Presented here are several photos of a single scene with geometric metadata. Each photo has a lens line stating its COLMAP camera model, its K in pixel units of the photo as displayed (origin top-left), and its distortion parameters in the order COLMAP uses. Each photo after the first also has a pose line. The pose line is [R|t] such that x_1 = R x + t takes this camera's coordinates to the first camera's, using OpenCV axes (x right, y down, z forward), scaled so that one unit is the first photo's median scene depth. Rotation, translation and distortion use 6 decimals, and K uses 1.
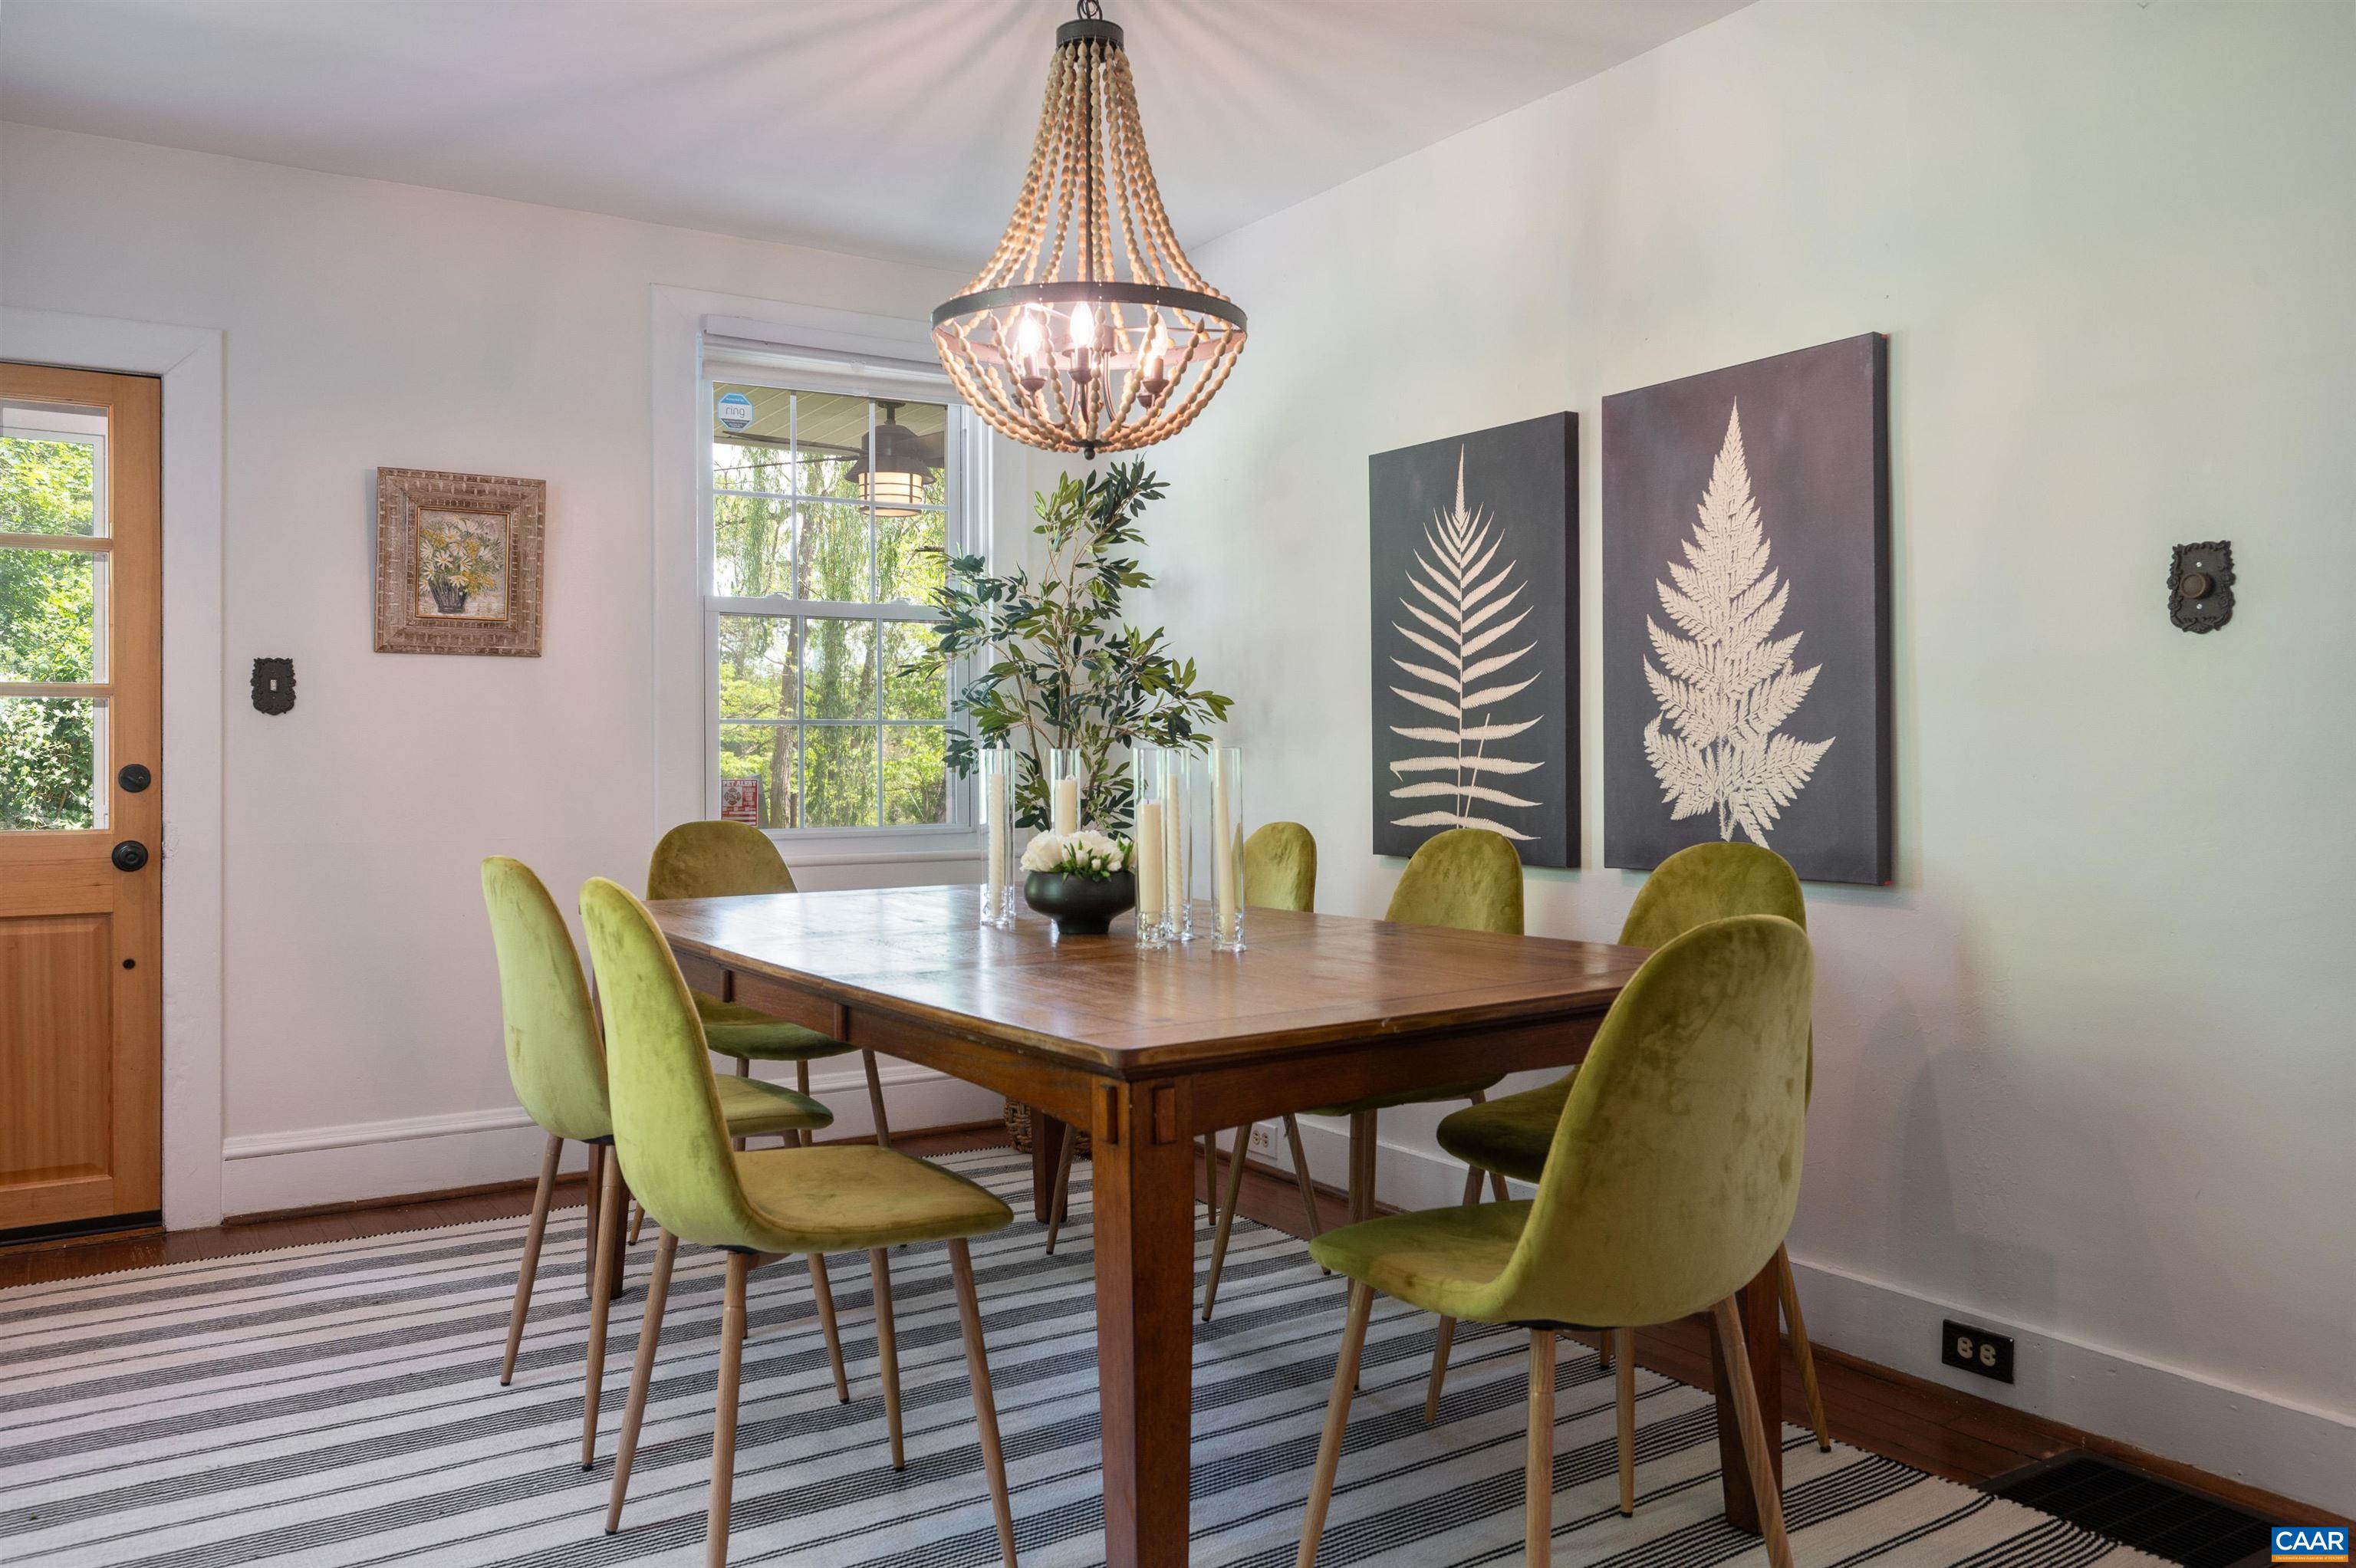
lens RADIAL K [[1697.6, 0, 1177.0], [0, 1697.6, 767.7], [0, 0, 1]] dist [-0.000621, -0.000483]
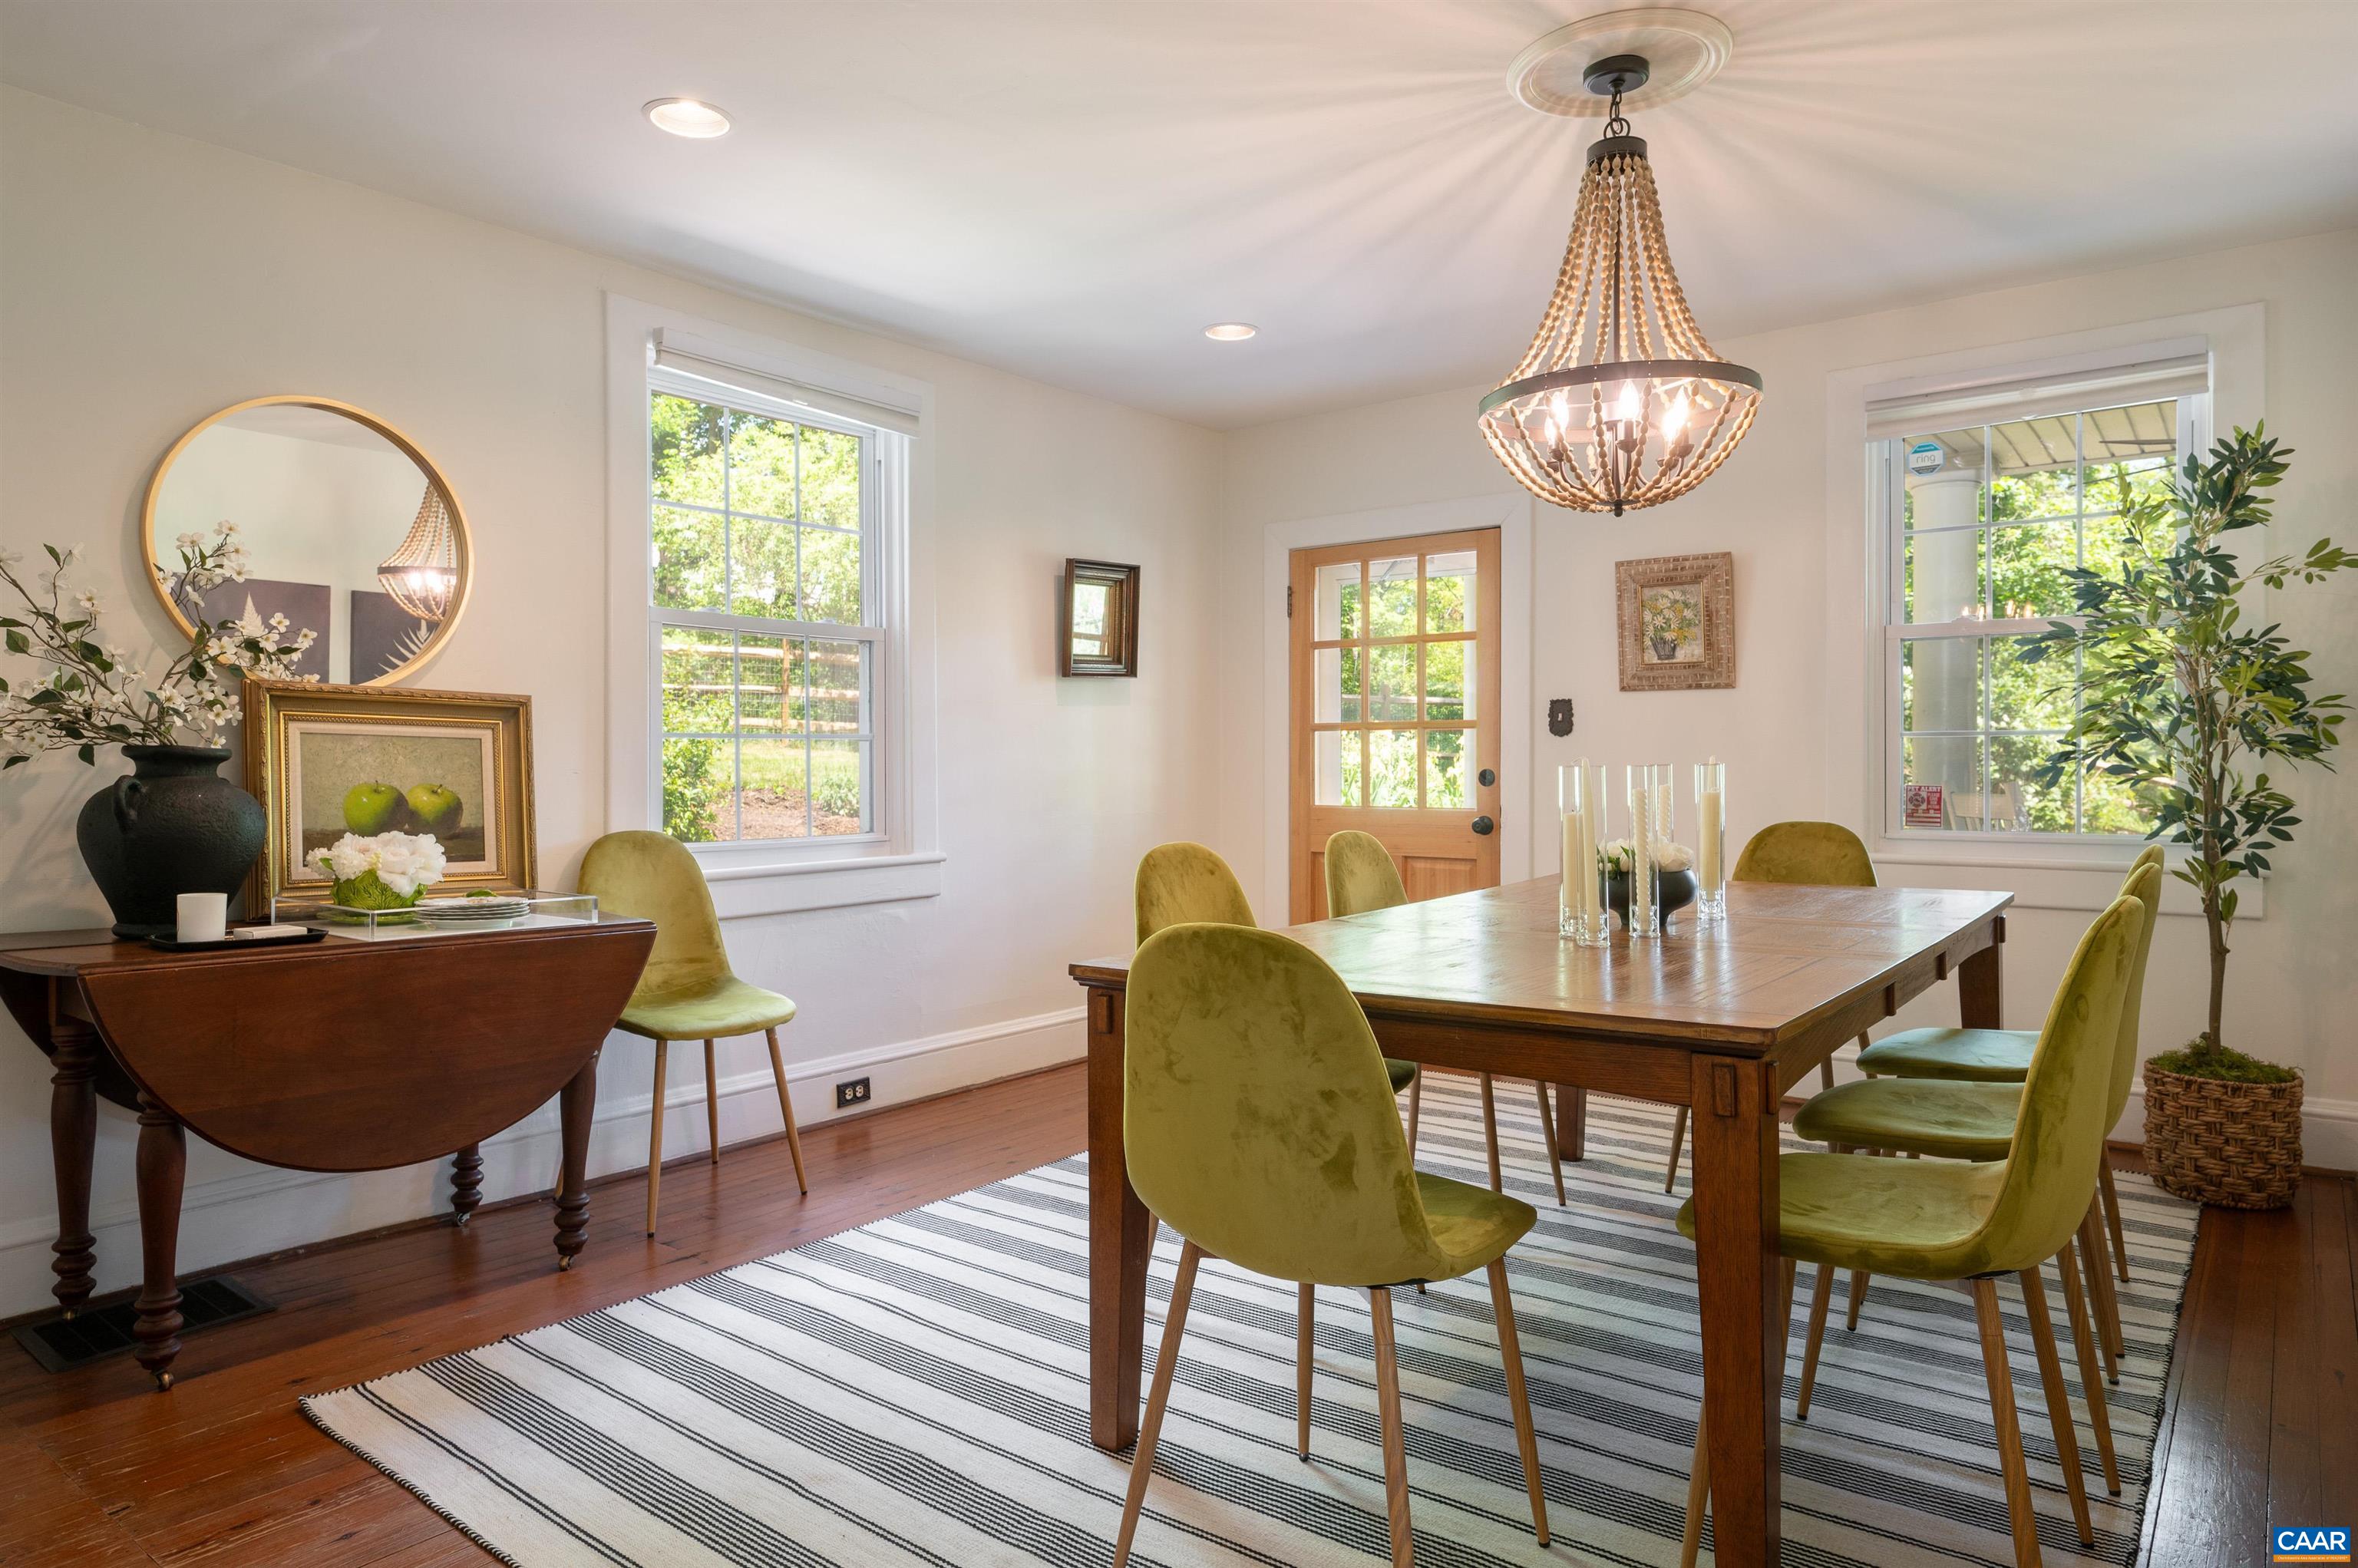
lens RADIAL K [[1411.0, 0, 1178.2], [0, 1411.0, 791.1], [0, 0, 1]] dist [0.002425, 0.000109]
pose [[0.362755, 0.017581, -0.931719, 0.494431], [-0.008194, 0.999844, 0.015676, 0.000241], [0.931848, 0.001948, 0.362842, 0.220243]]
